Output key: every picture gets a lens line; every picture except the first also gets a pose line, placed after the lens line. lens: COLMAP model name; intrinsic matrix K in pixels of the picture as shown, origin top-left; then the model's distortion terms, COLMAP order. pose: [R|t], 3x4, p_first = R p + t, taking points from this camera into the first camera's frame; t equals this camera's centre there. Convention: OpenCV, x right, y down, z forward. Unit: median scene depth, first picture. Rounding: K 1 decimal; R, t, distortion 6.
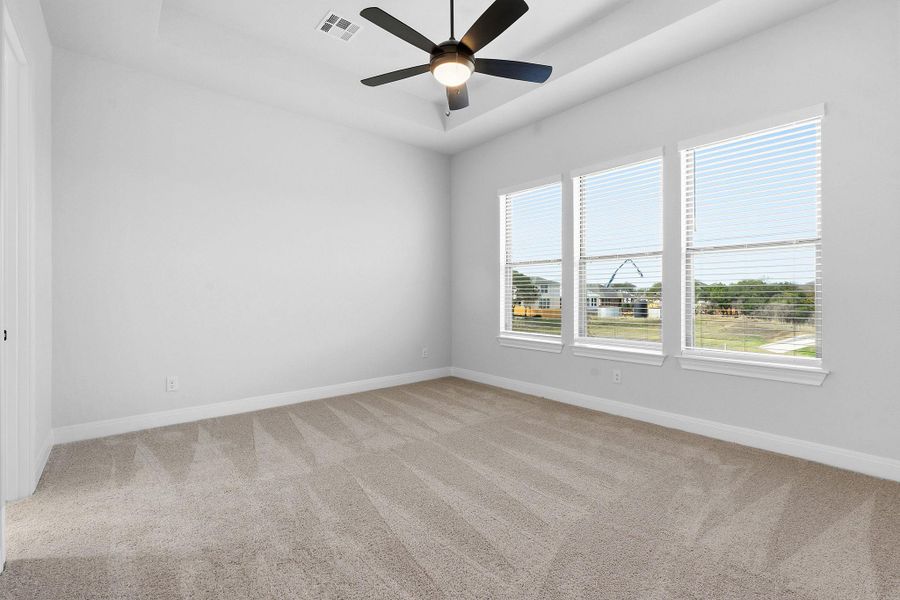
lens RADIAL K [[408.8, 0, 451.2], [0, 408.8, 293.2], [0, 0, 1]] dist [-0.009793, 0.000450]
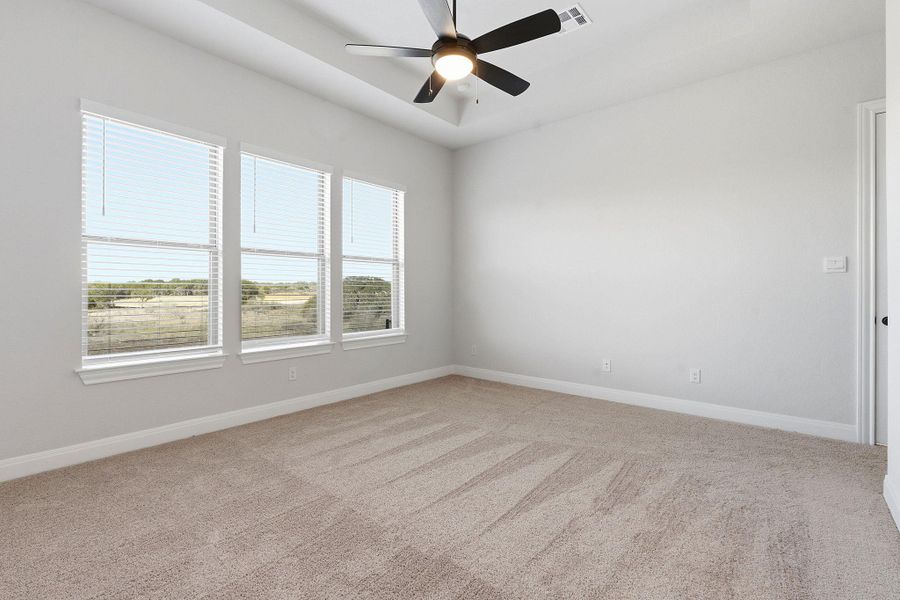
lens RADIAL K [[408.8, 0, 451.2], [0, 408.8, 293.2], [0, 0, 1]] dist [-0.009793, 0.000450]
pose [[-0.180836, -0.002965, 0.983509, -1.694096], [-0.002581, 0.999993, 0.002540, 0.007523], [-0.983510, -0.002079, -0.180842, 2.074868]]
